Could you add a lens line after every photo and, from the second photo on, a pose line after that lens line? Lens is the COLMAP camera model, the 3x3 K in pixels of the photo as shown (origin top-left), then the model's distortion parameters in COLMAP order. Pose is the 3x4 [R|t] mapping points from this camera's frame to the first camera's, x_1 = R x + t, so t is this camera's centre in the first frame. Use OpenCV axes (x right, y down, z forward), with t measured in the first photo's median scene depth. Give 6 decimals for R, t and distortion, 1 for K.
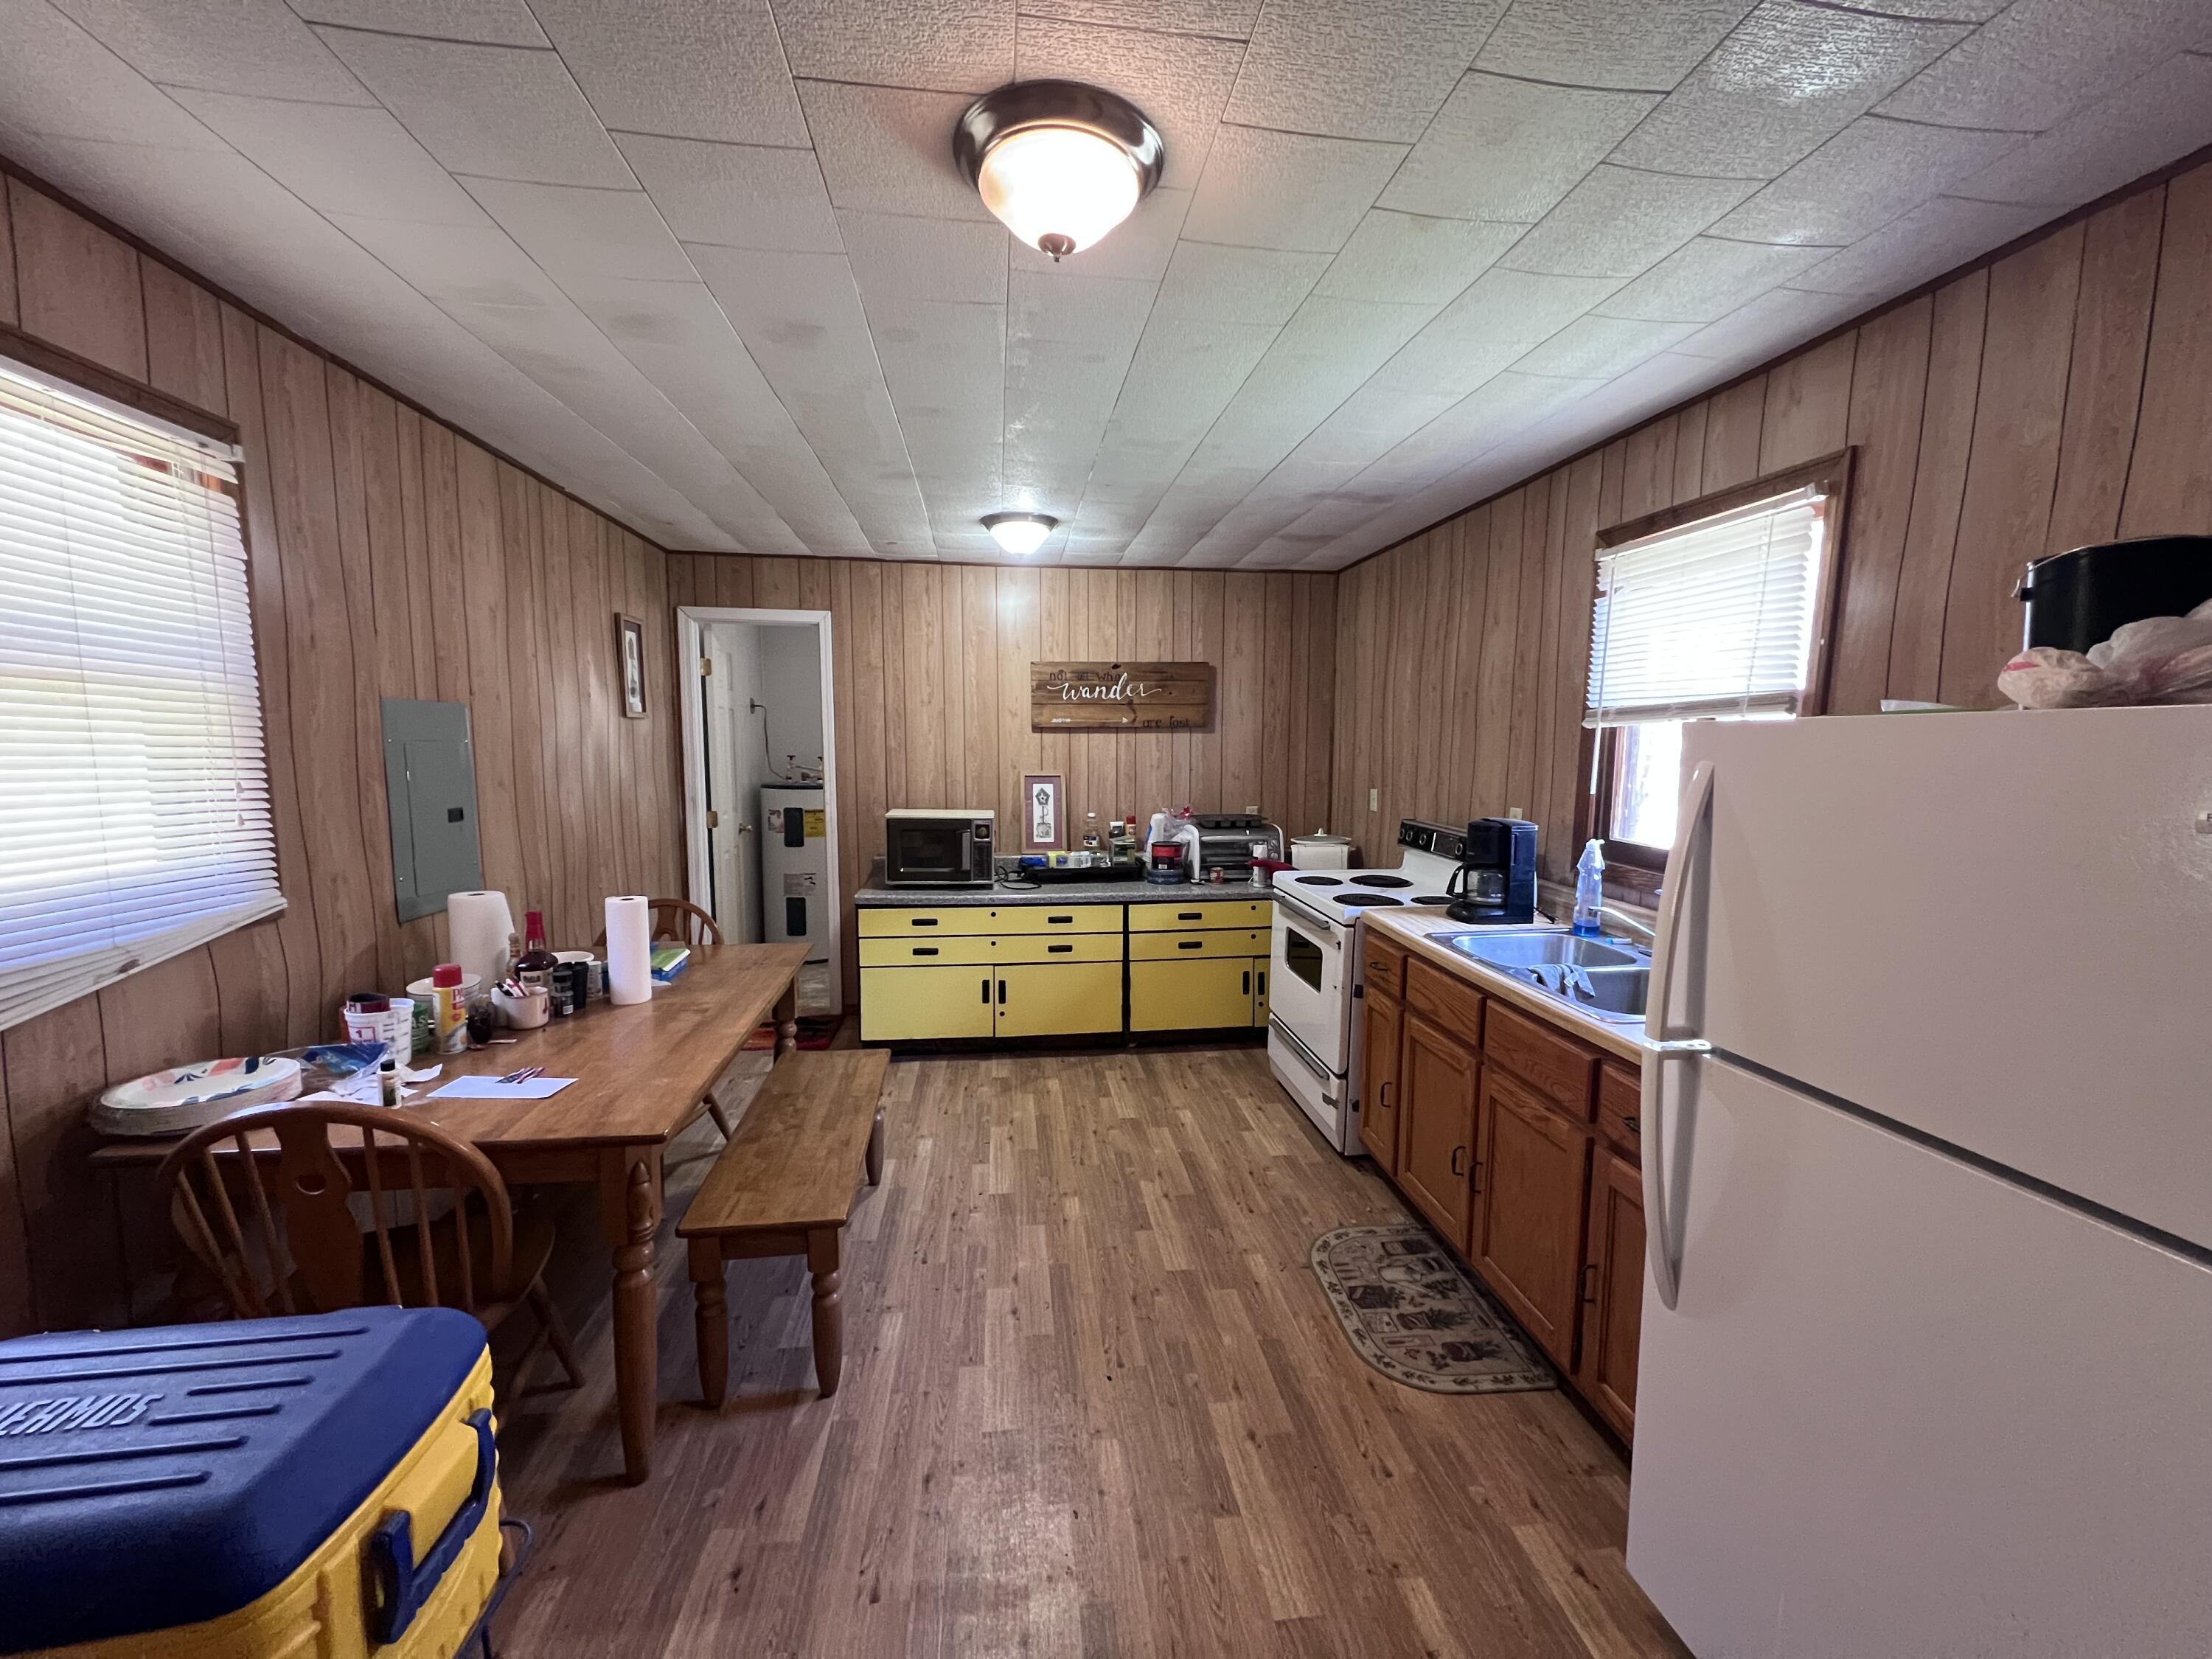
lens RADIAL K [[879.5, 0, 1109.8], [0, 879.5, 836.8], [0, 0, 1]] dist [0.002311, 0.000179]
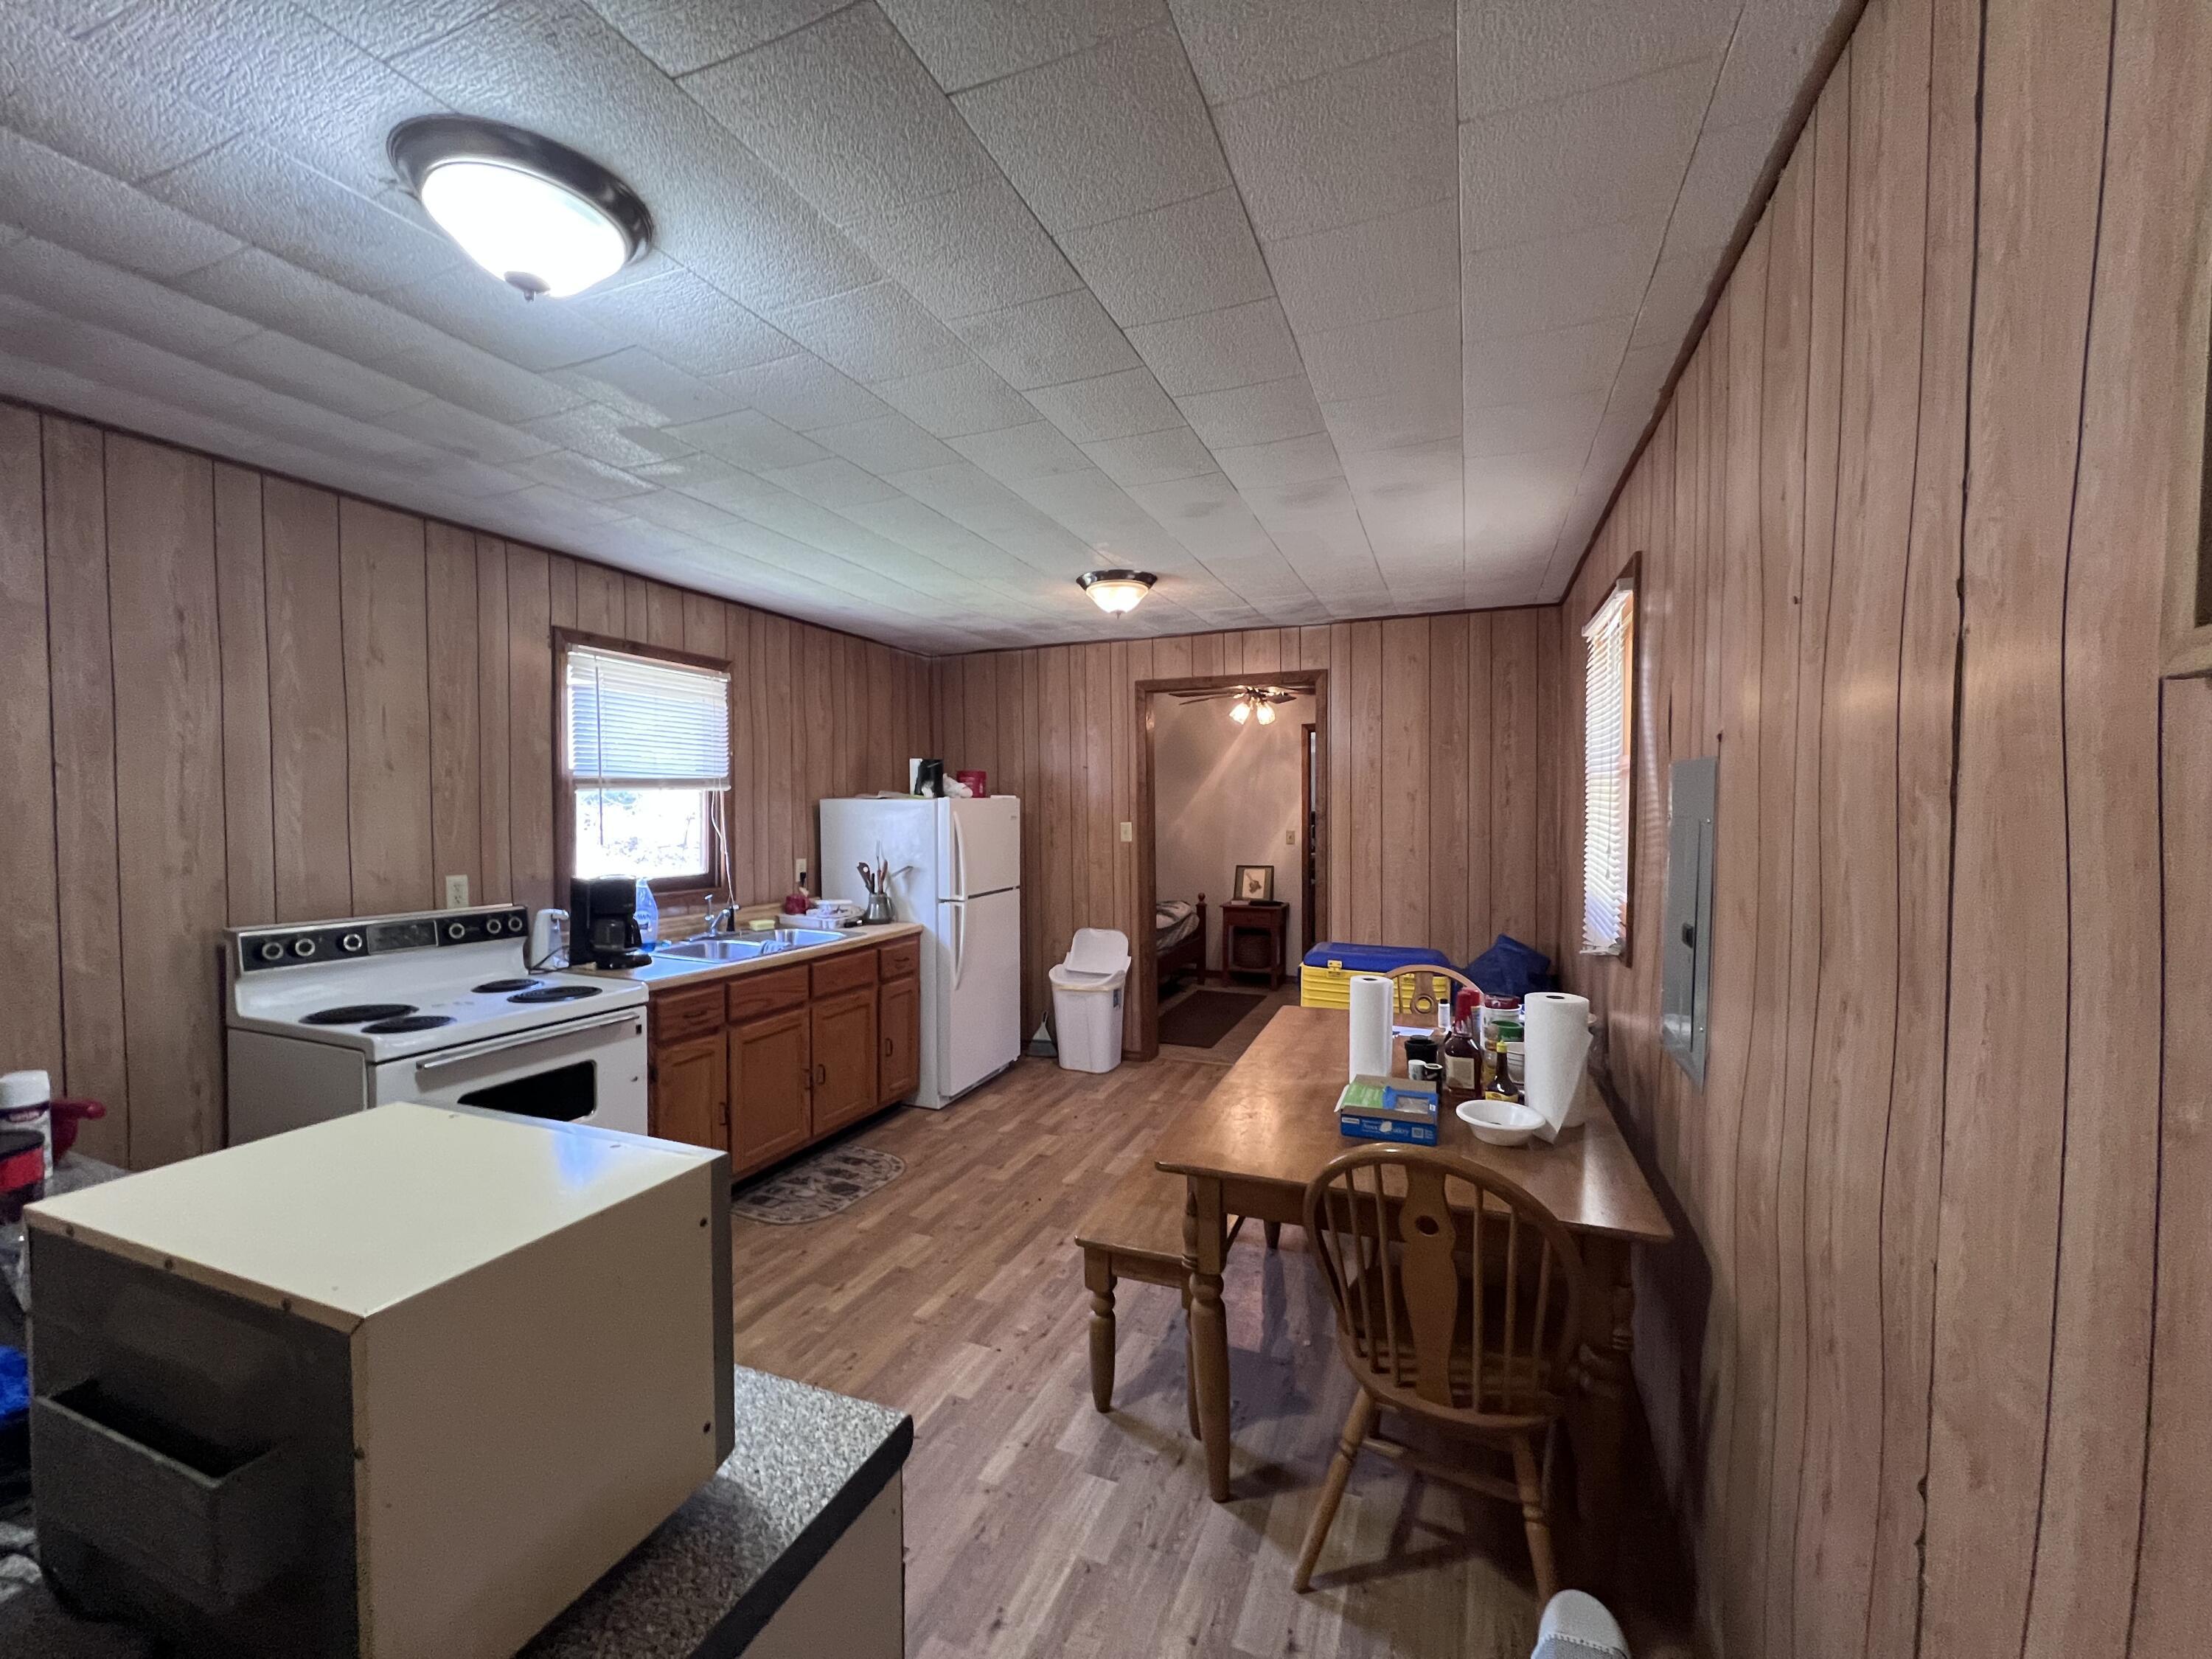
lens RADIAL K [[879.5, 0, 1109.8], [0, 879.5, 836.8], [0, 0, 1]] dist [0.002311, 0.000179]
pose [[-0.871709, -0.027820, 0.489234, -0.782437], [0.043658, 0.990008, 0.134086, -0.225986], [-0.488075, 0.138243, -0.861784, 1.978919]]
